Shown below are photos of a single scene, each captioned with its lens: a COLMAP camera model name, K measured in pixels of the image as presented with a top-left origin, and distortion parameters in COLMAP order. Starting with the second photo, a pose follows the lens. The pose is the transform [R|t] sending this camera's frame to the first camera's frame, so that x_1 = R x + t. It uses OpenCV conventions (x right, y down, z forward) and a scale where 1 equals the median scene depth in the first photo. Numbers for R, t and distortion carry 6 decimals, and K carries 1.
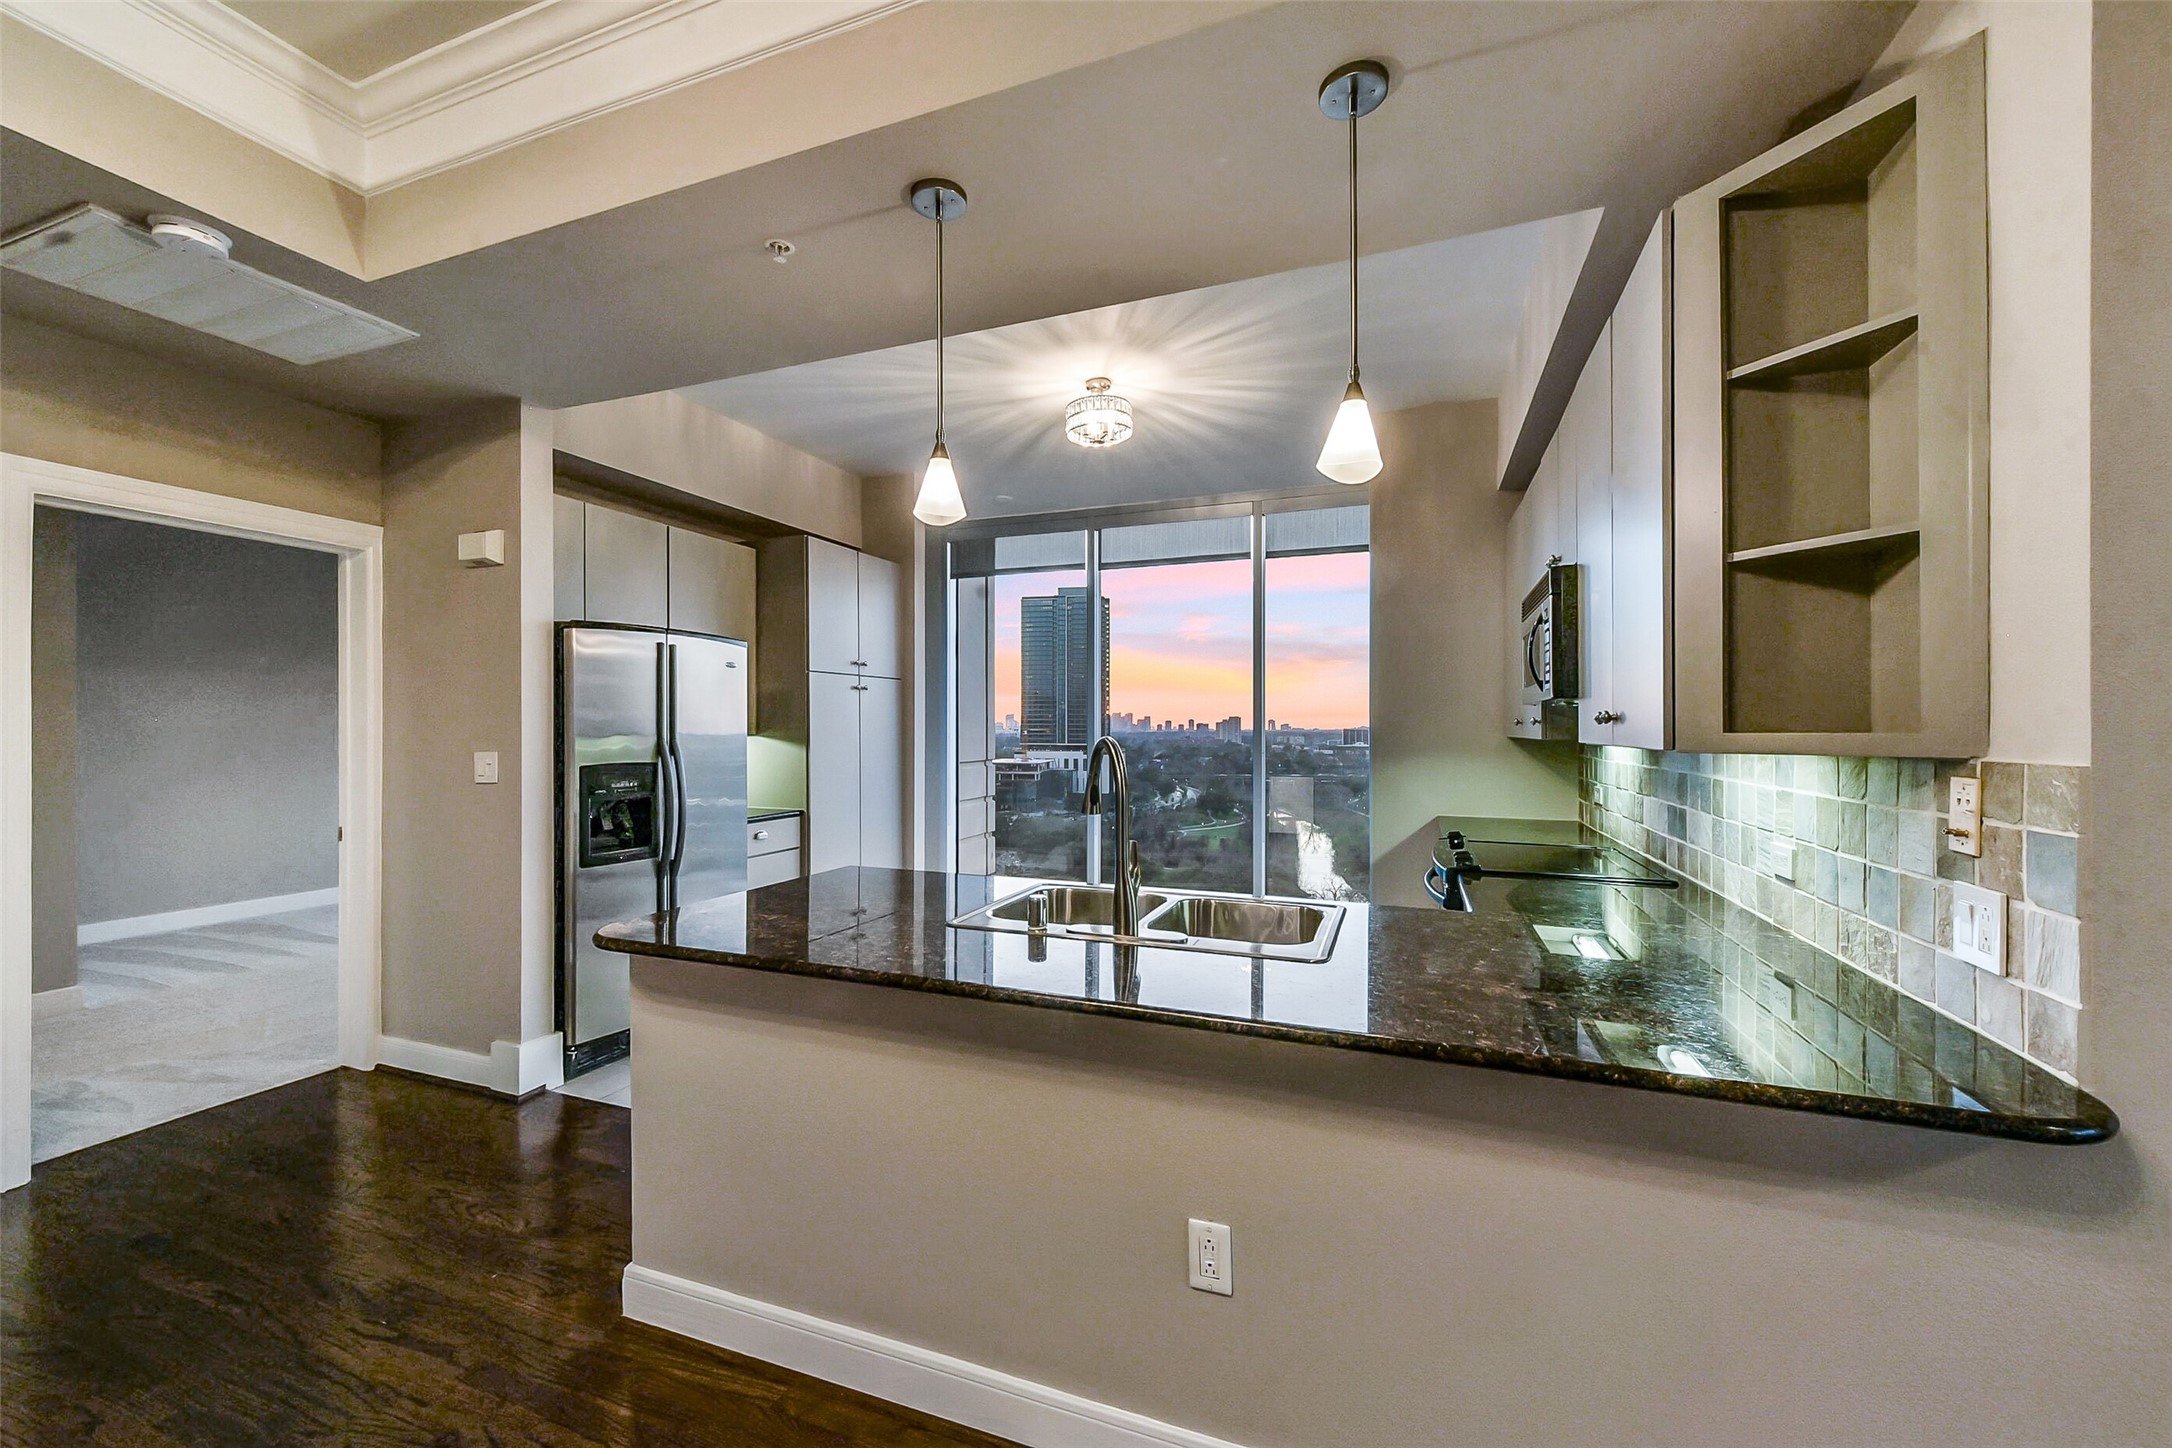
lens RADIAL K [[833.5, 0, 1076.1], [0, 833.5, 725.0], [0, 0, 1]] dist [-0.000789, -0.000212]
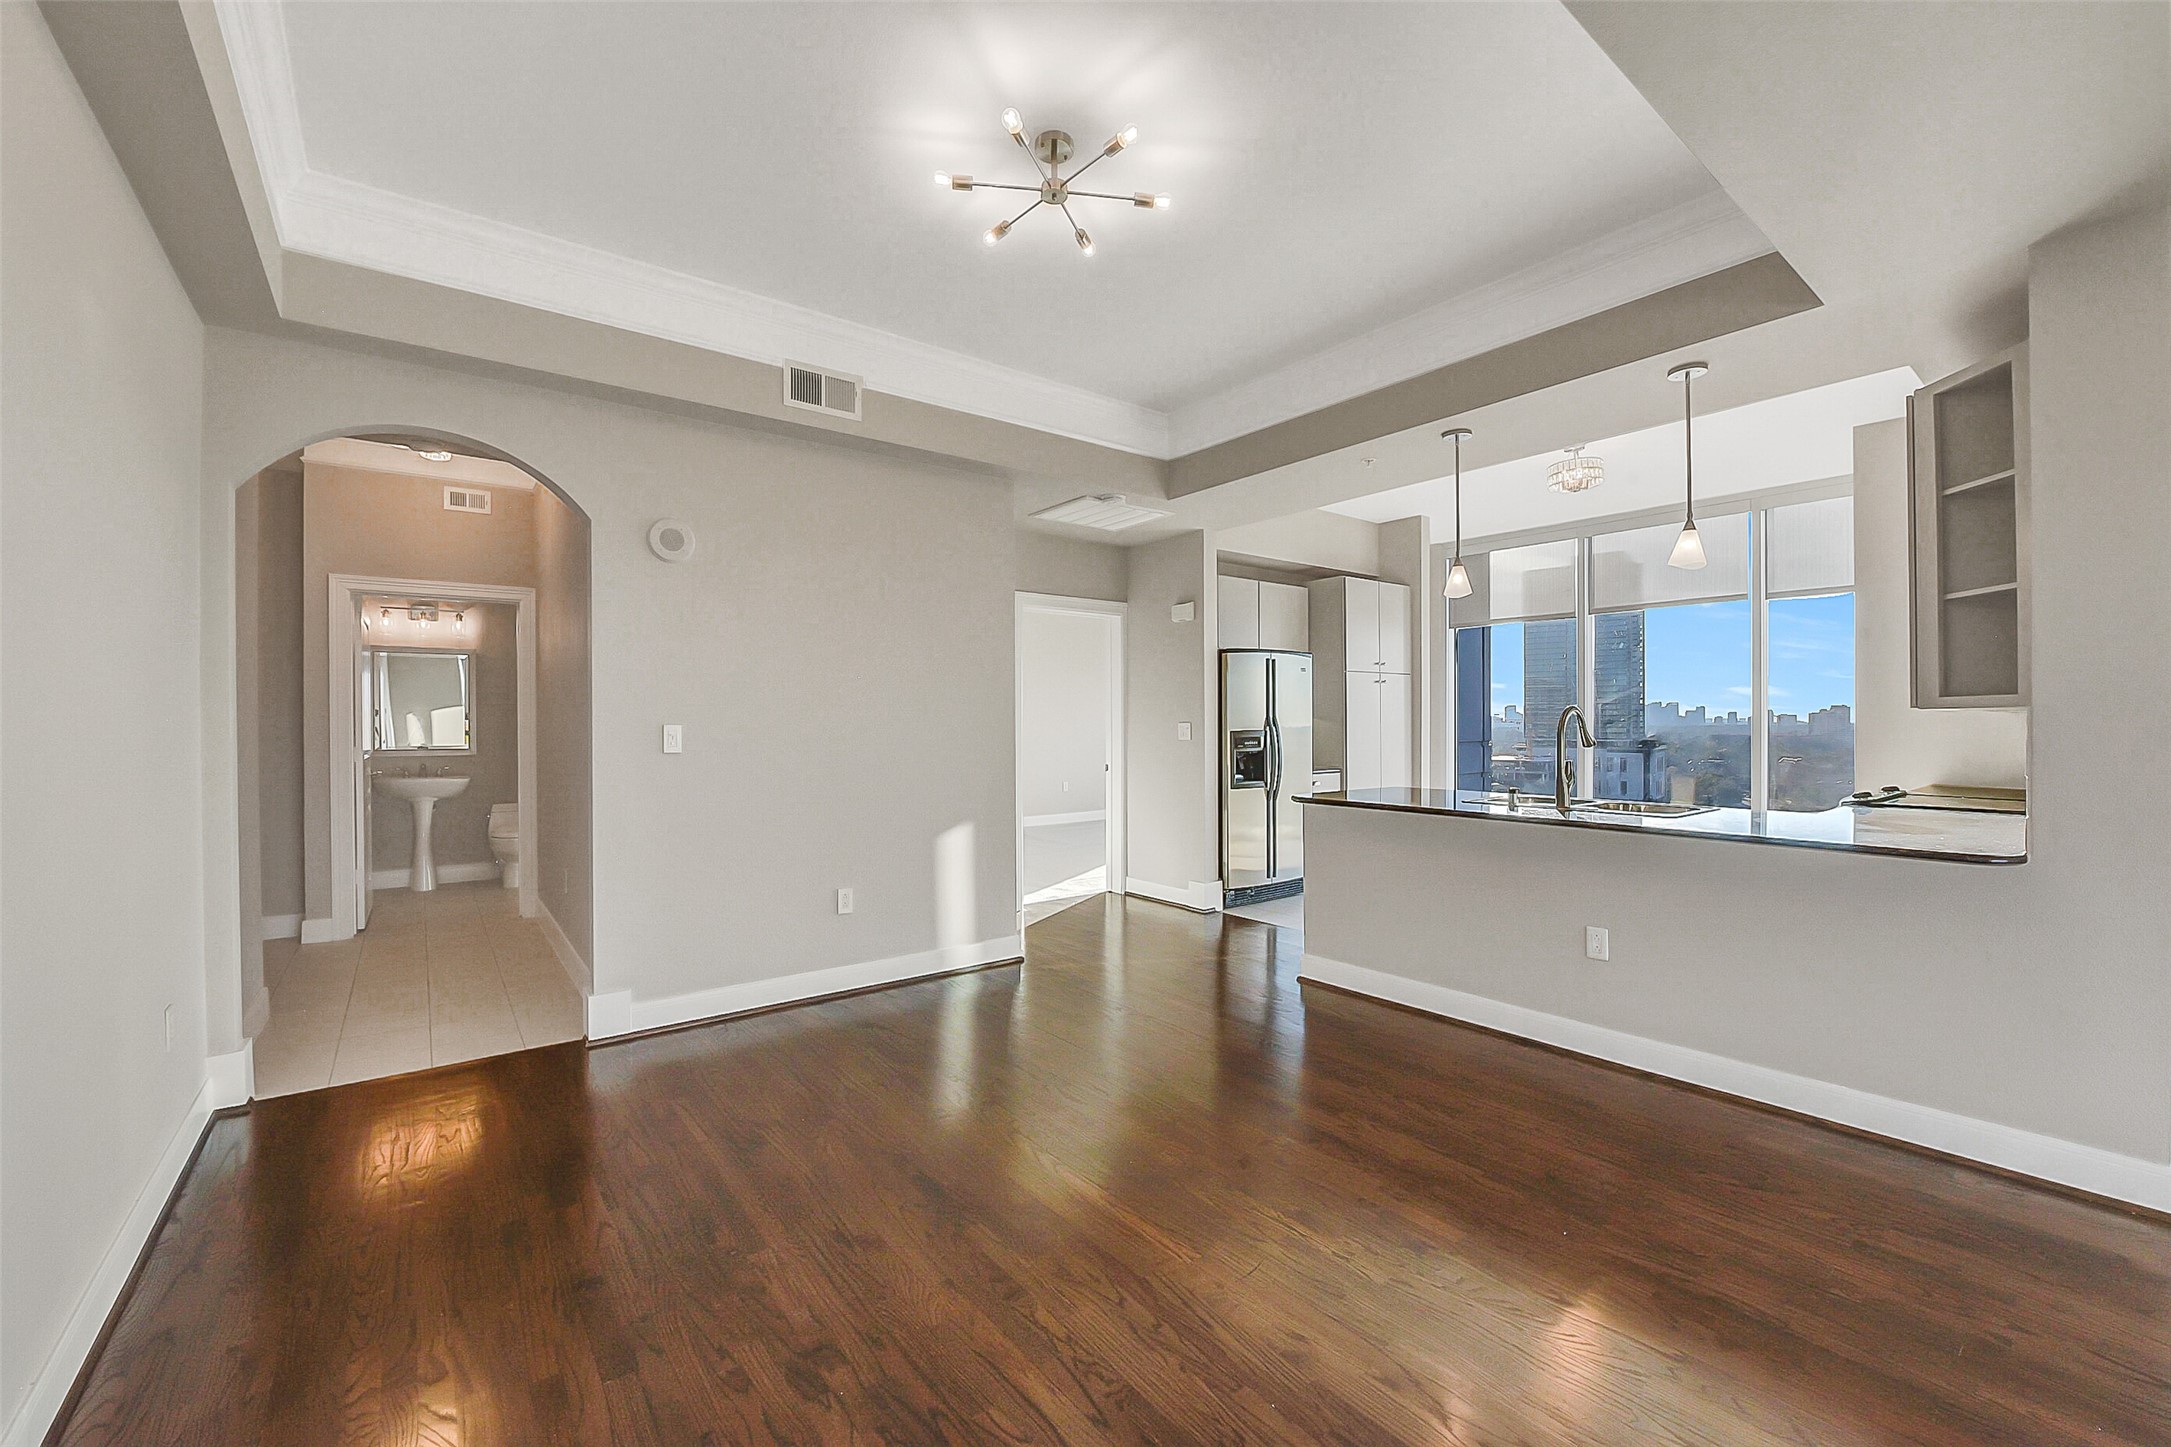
lens RADIAL K [[862.2, 0, 1082.0], [0, 862.2, 716.6], [0, 0, 1]] dist [-0.018348, -0.000059]
pose [[0.856832, -0.005176, -0.515569, 0.069317], [0.004127, 0.999986, -0.003180, 0.021755], [0.515579, 0.000597, 0.856842, -0.682908]]
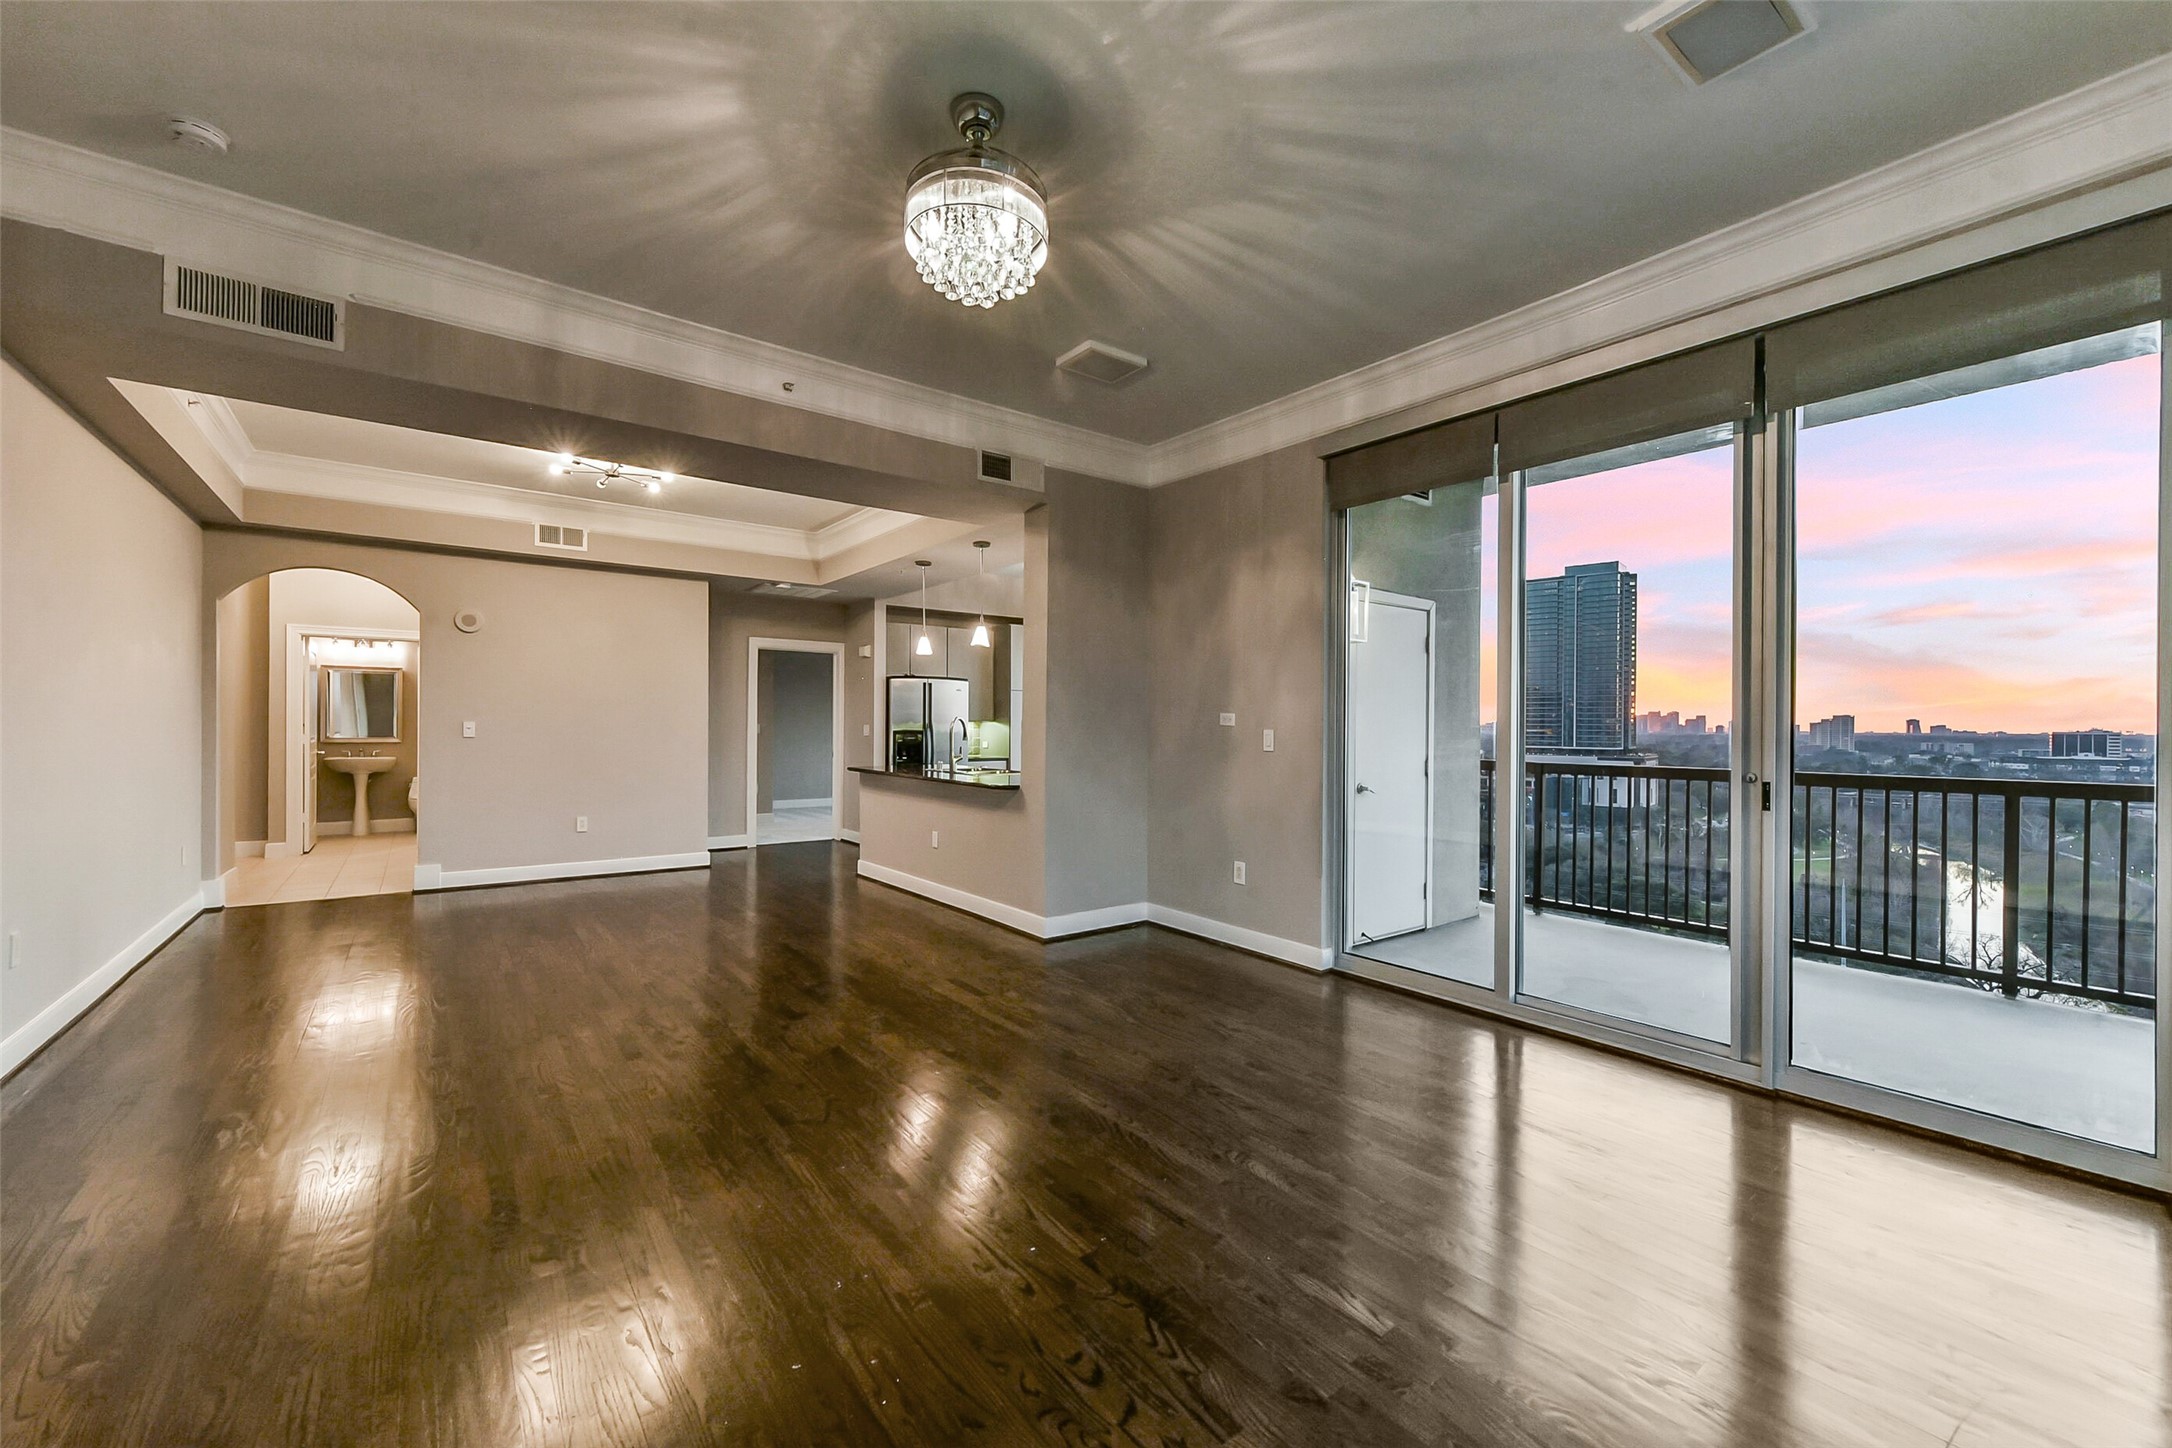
lens RADIAL K [[845.8, 0, 1086.0], [0, 845.8, 724.0], [0, 0, 1]] dist [0.008559, -0.000553]
pose [[0.855016, 0.004219, -0.518584, 1.268825], [-0.004413, 0.999990, 0.000860, 0.021792], [0.518583, 0.001553, 0.855026, -0.949276]]
